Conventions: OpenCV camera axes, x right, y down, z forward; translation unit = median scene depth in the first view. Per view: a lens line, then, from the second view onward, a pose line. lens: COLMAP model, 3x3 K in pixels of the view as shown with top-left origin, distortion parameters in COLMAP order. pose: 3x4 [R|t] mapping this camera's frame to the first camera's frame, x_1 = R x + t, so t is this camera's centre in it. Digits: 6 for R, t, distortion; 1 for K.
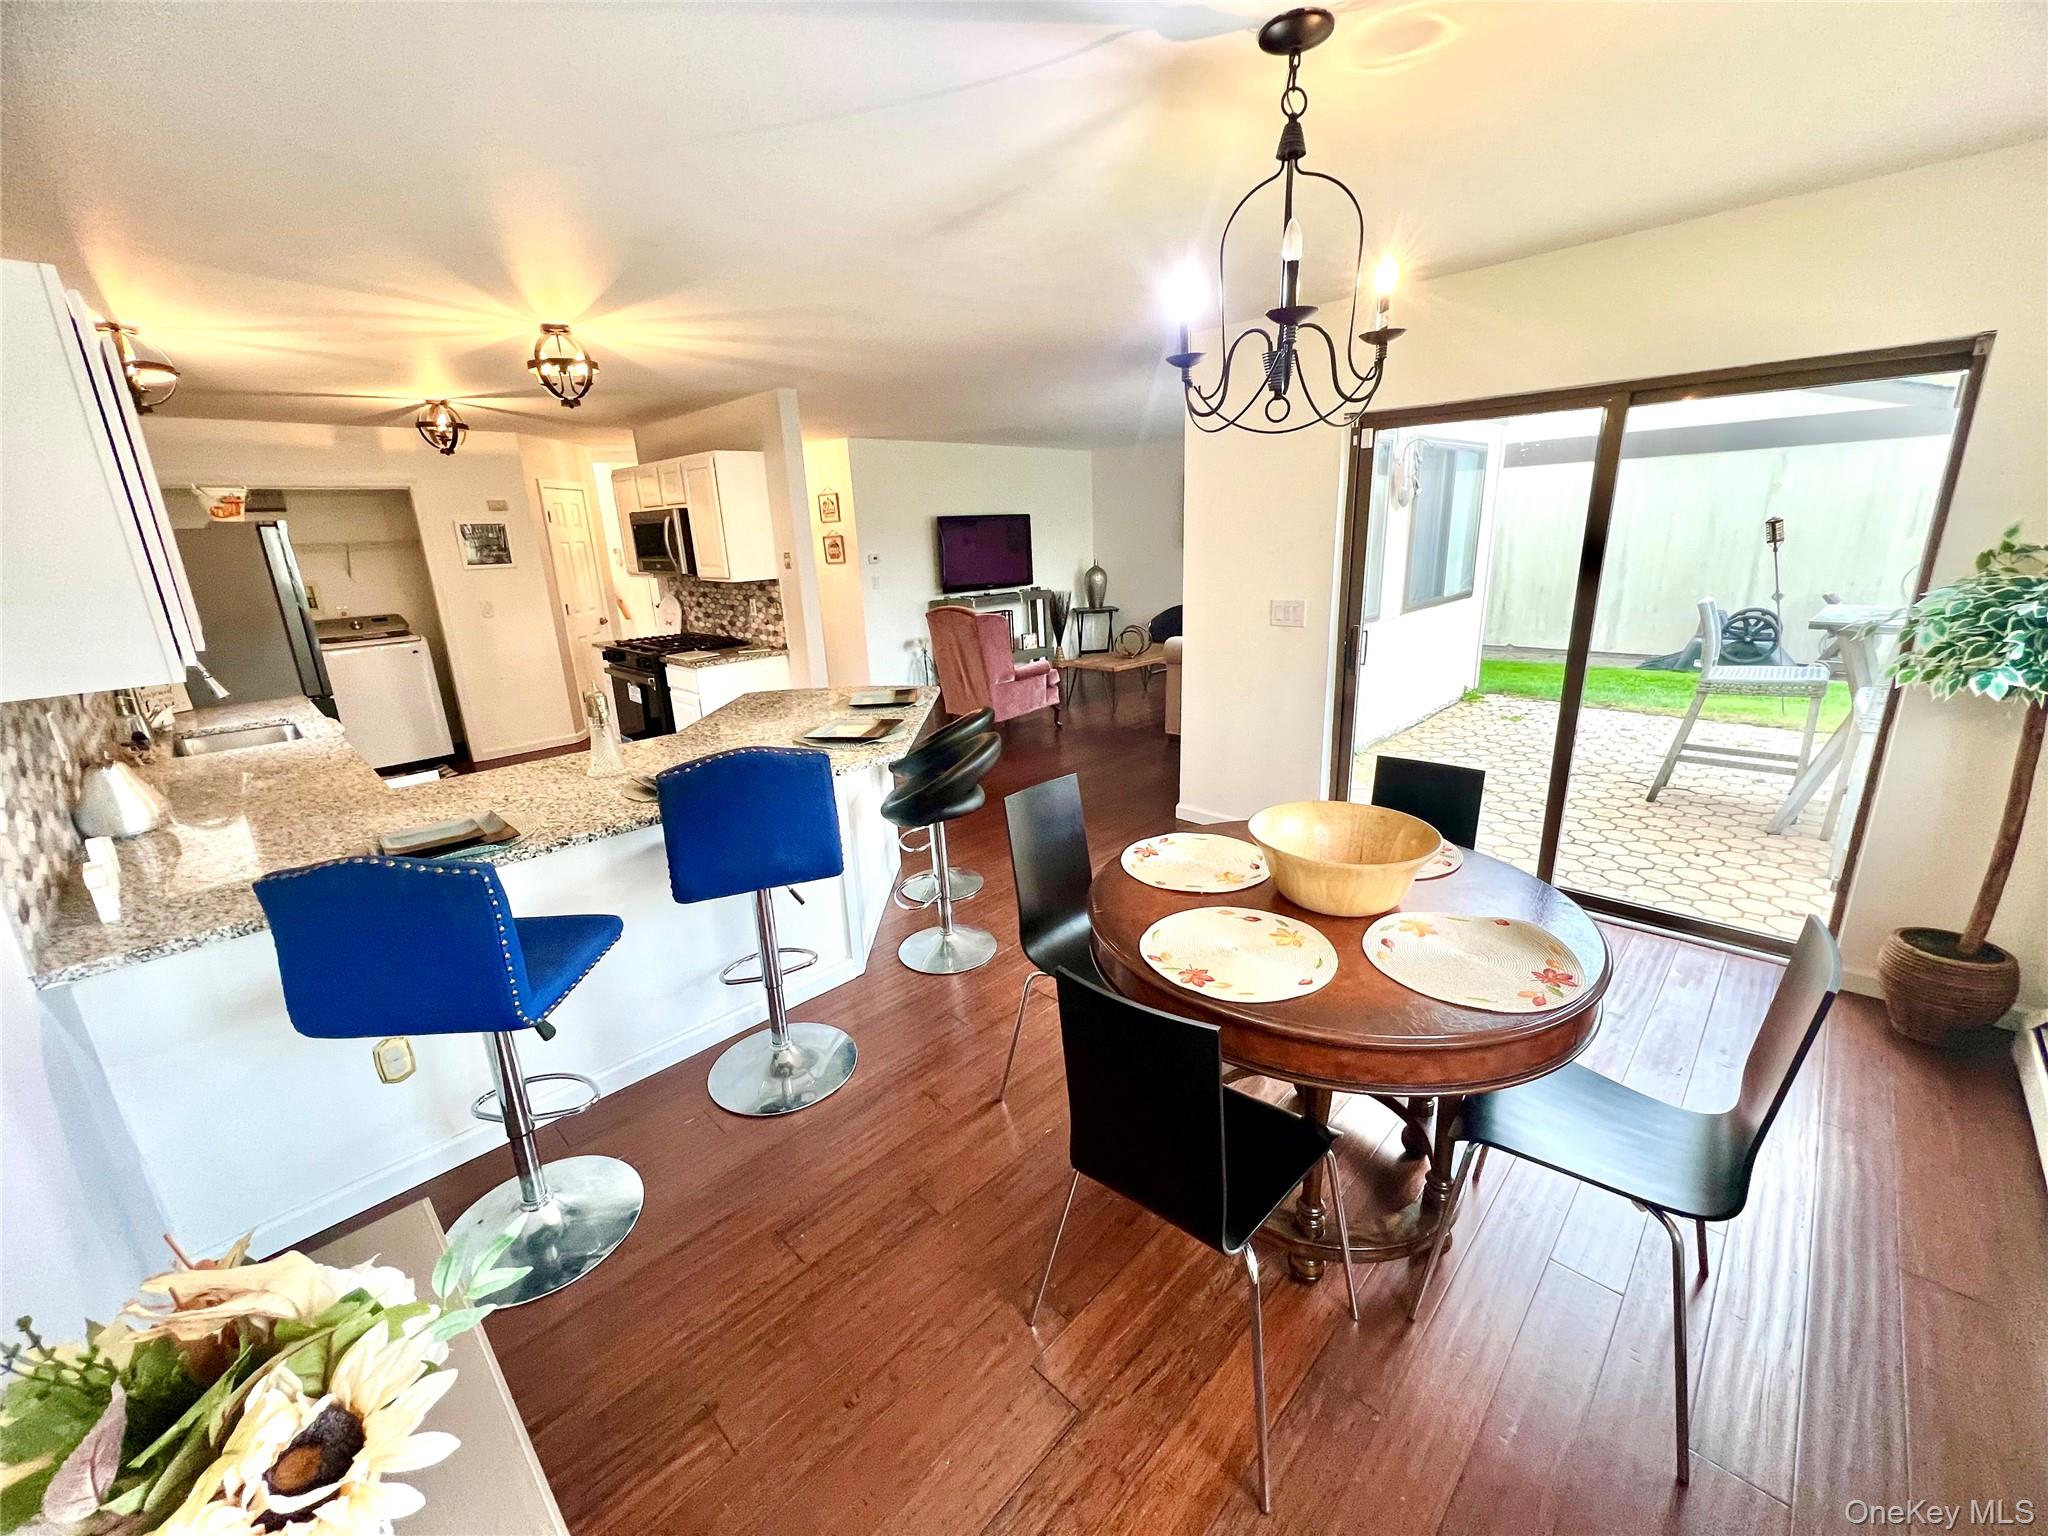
lens RADIAL K [[817.4, 0, 1010.8], [0, 817.4, 766.9], [0, 0, 1]] dist [-0.000287, -0.000091]
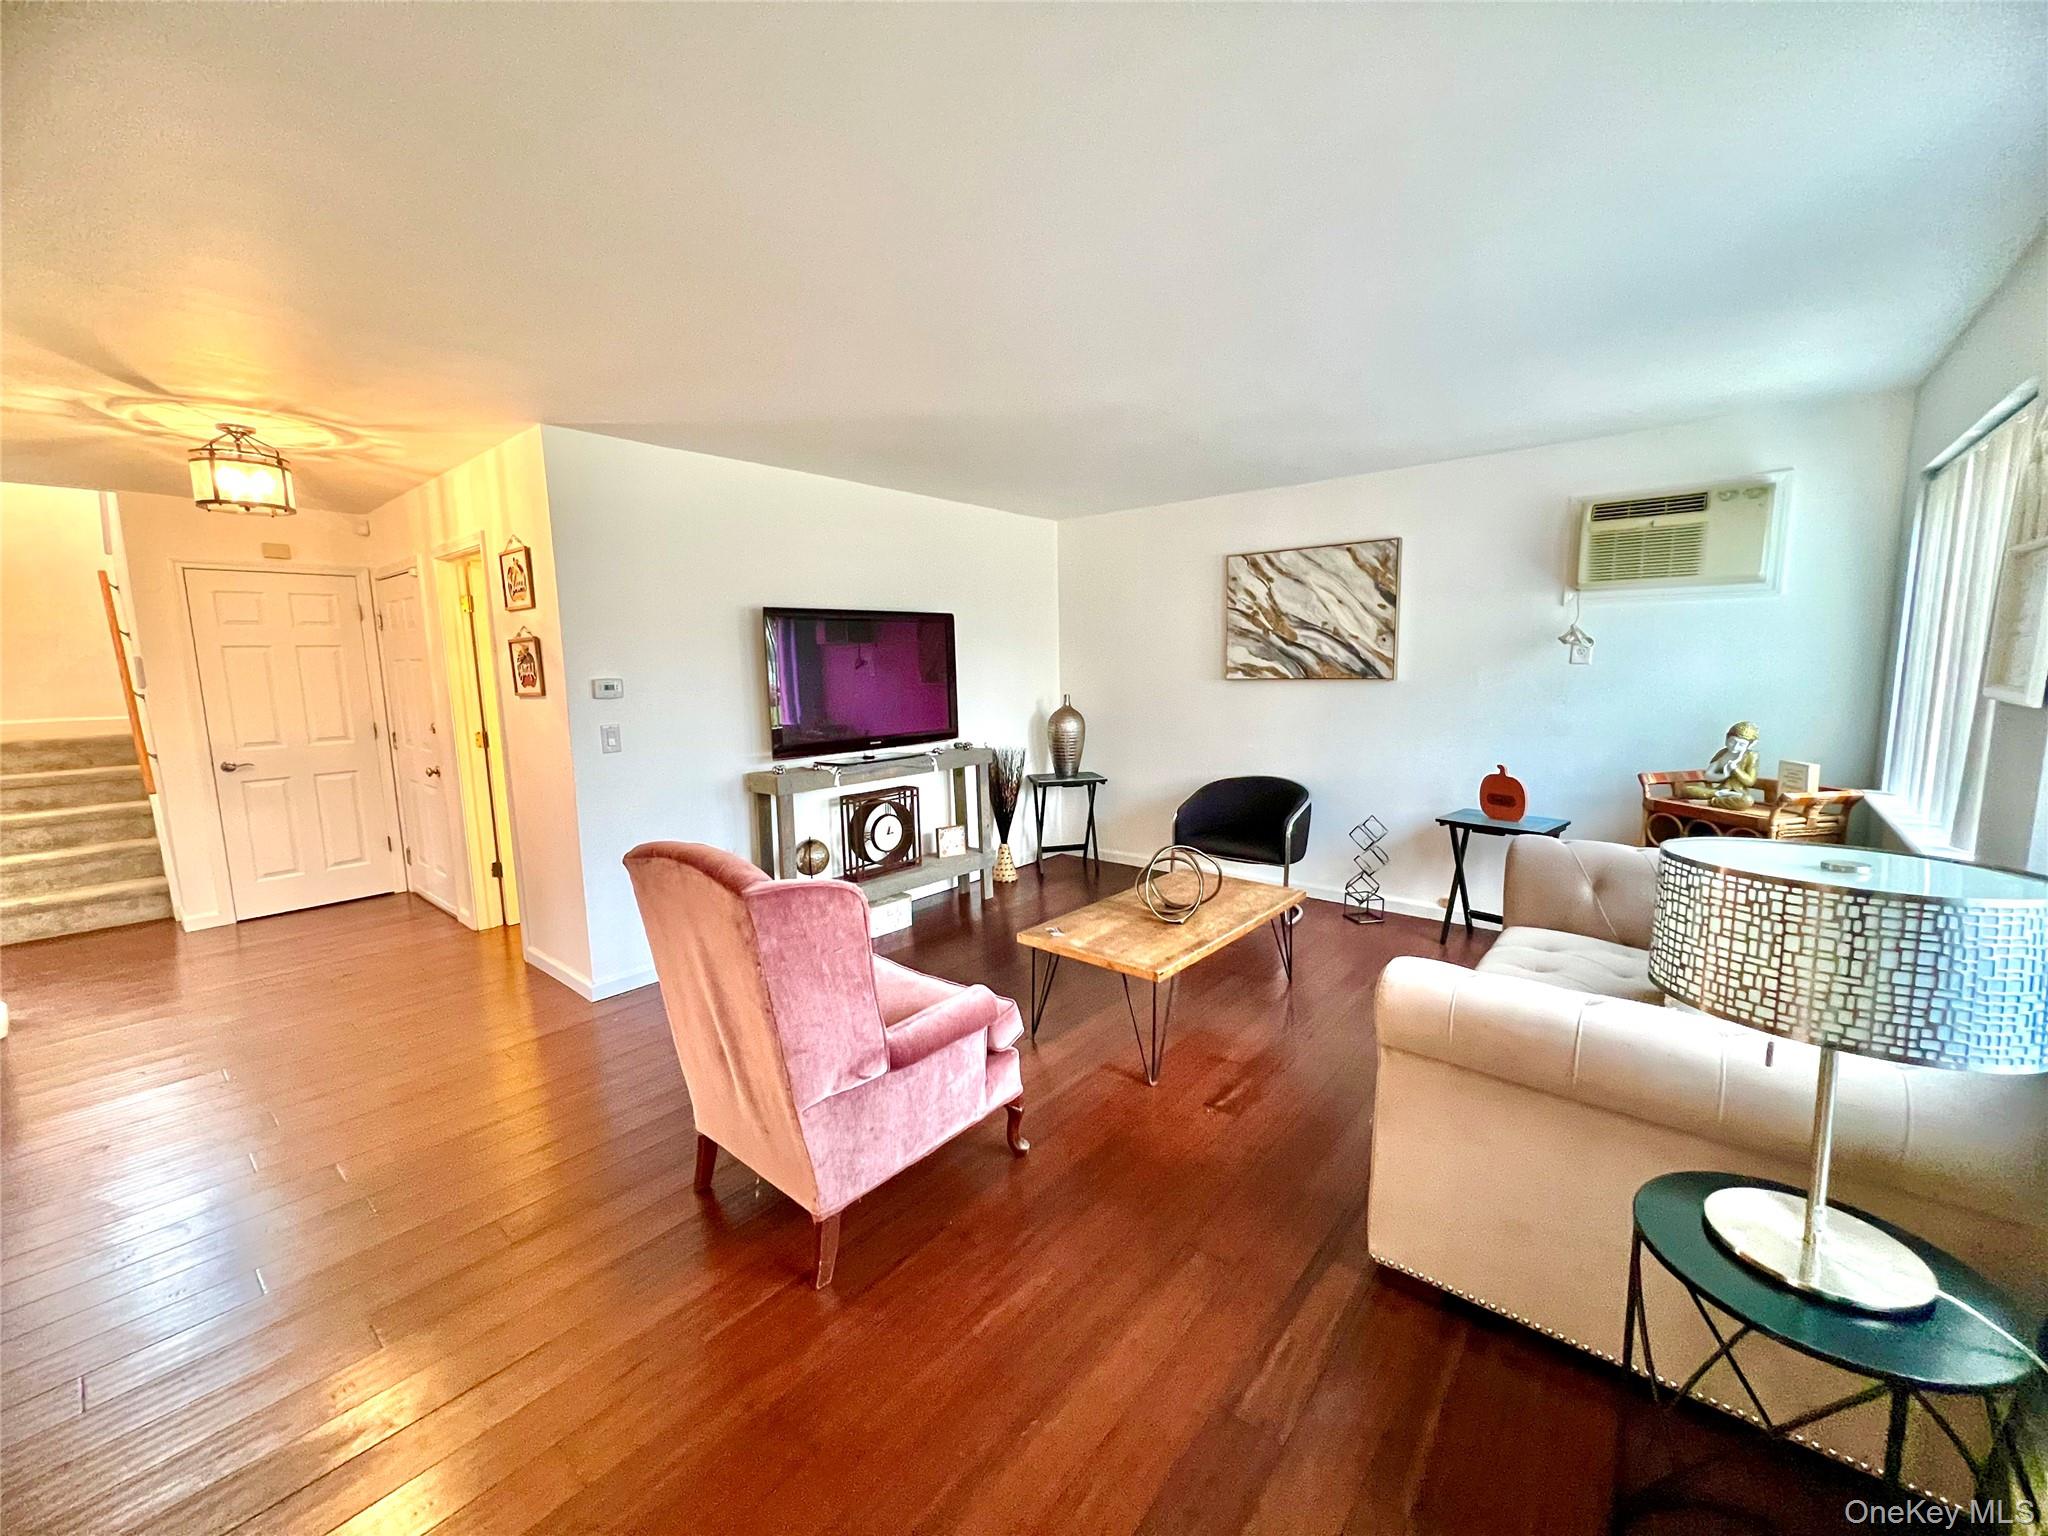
lens RADIAL K [[817.4, 0, 1015.6], [0, 817.4, 766.6], [0, 0, 1]] dist [-0.000287, -0.000091]
pose [[0.996088, 0.009802, 0.087818, 0.018925], [0.003575, 0.988543, -0.150895, -0.130027], [-0.088291, 0.150618, 0.984641, 0.492733]]
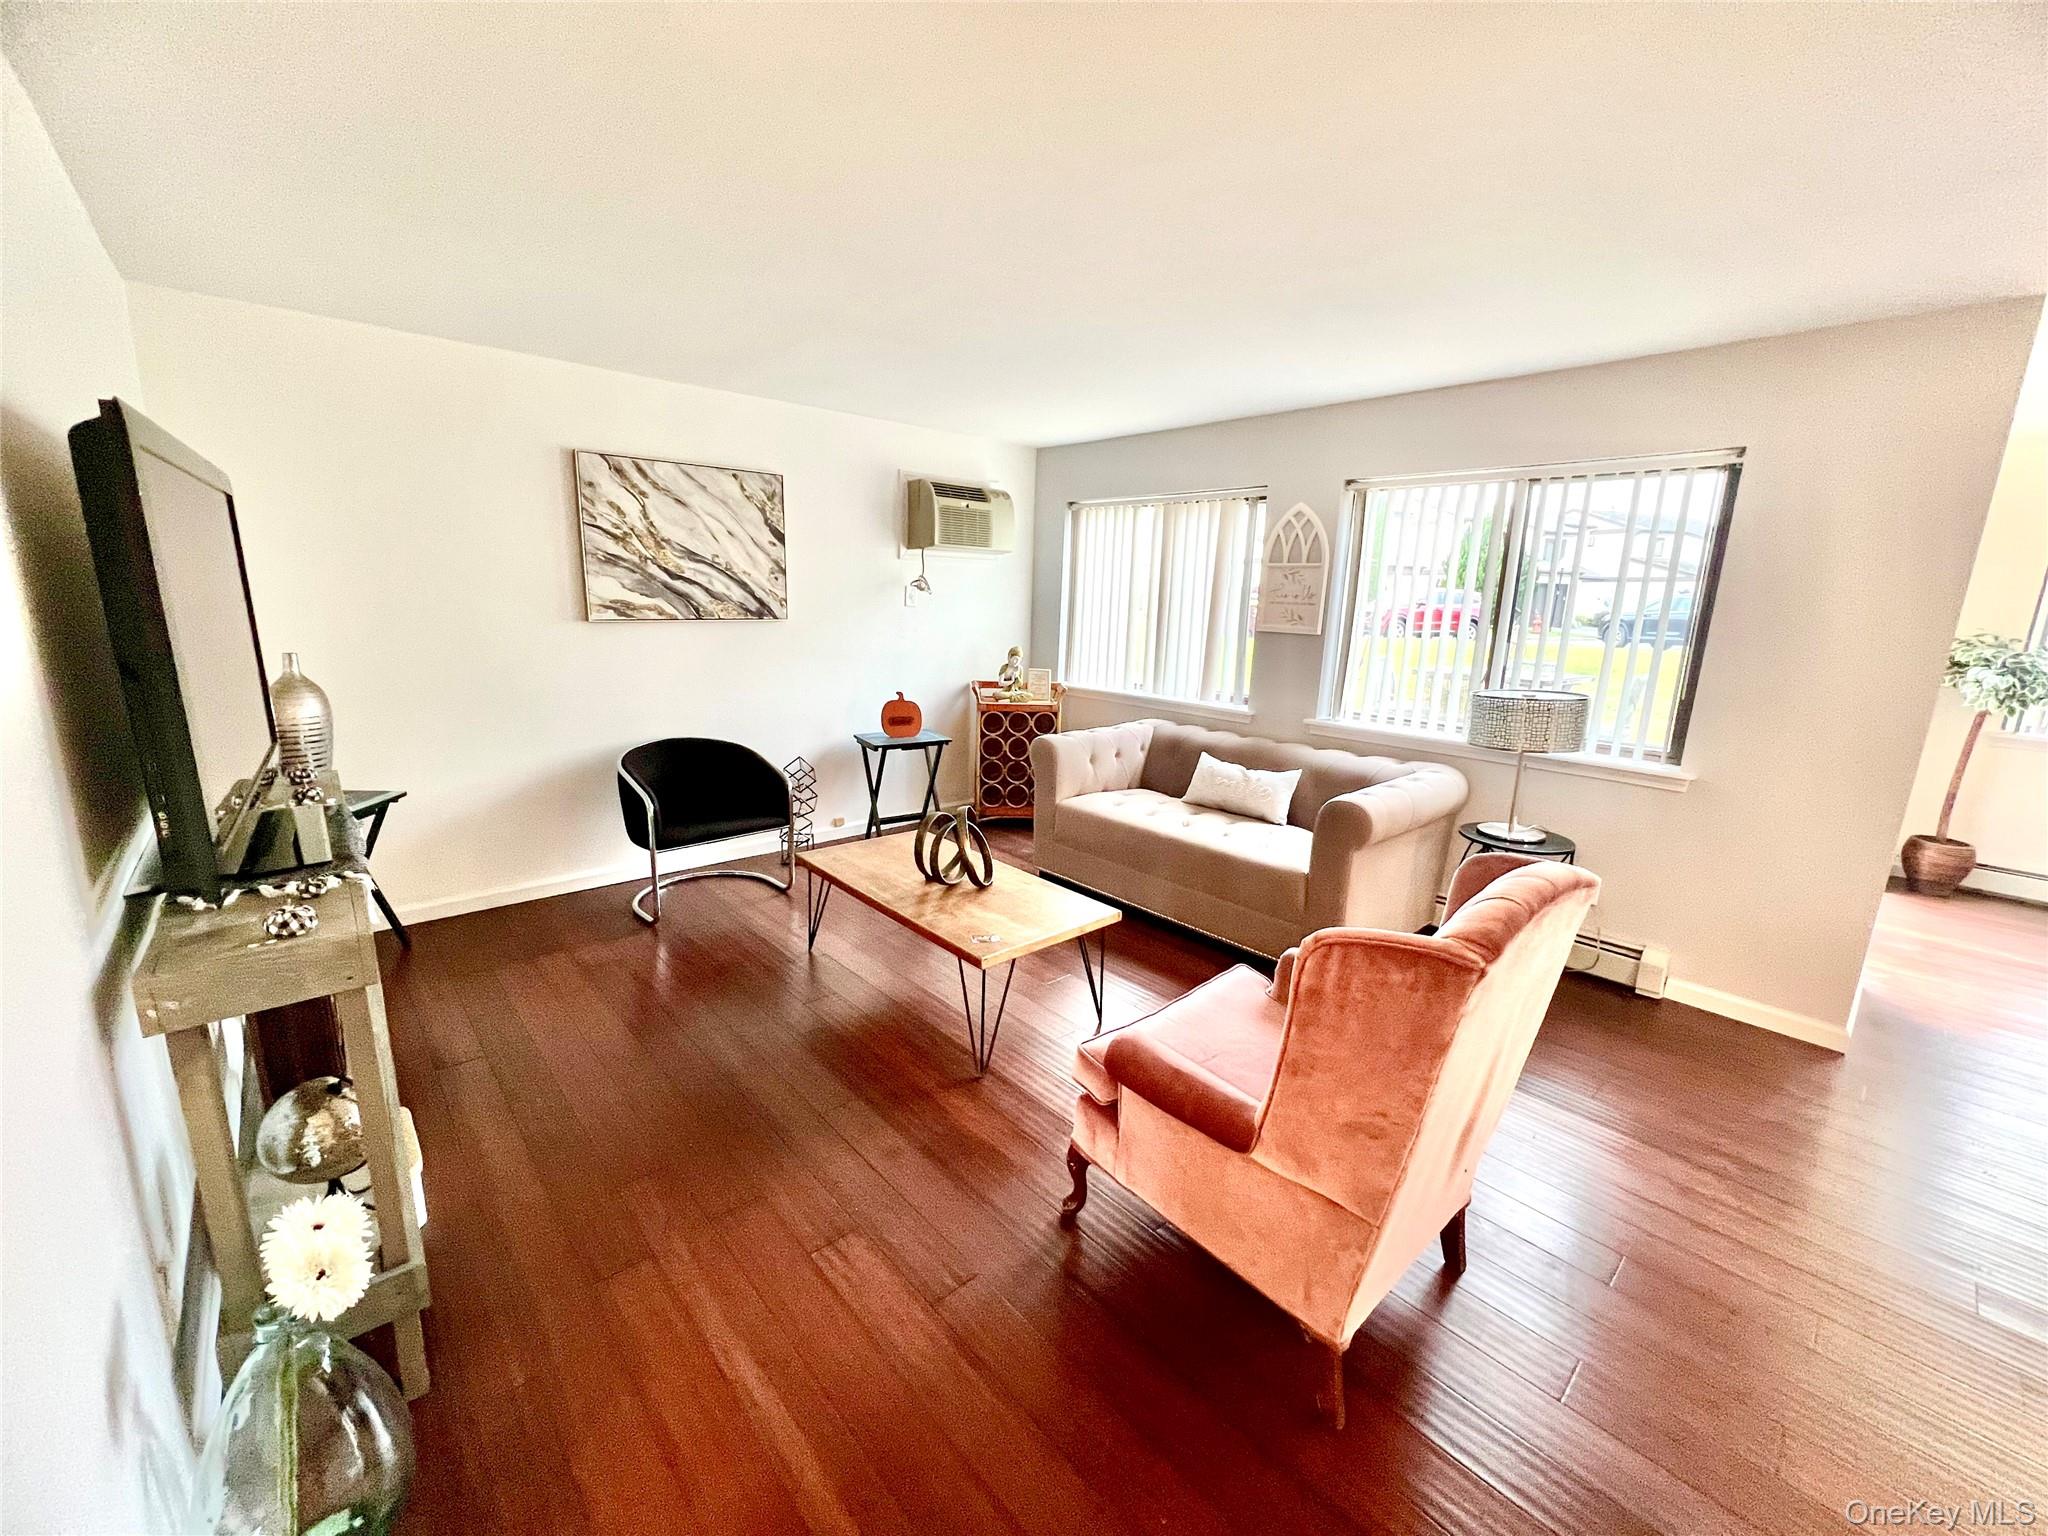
lens RADIAL K [[817.4, 0, 1011.0], [0, 817.4, 776.8], [0, 0, 1]] dist [-0.000287, -0.000091]
pose [[0.050547, -0.183991, 0.981627, -0.223741], [0.246587, 0.954753, 0.166257, -0.219464], [-0.967802, 0.233653, 0.093630, 0.816295]]
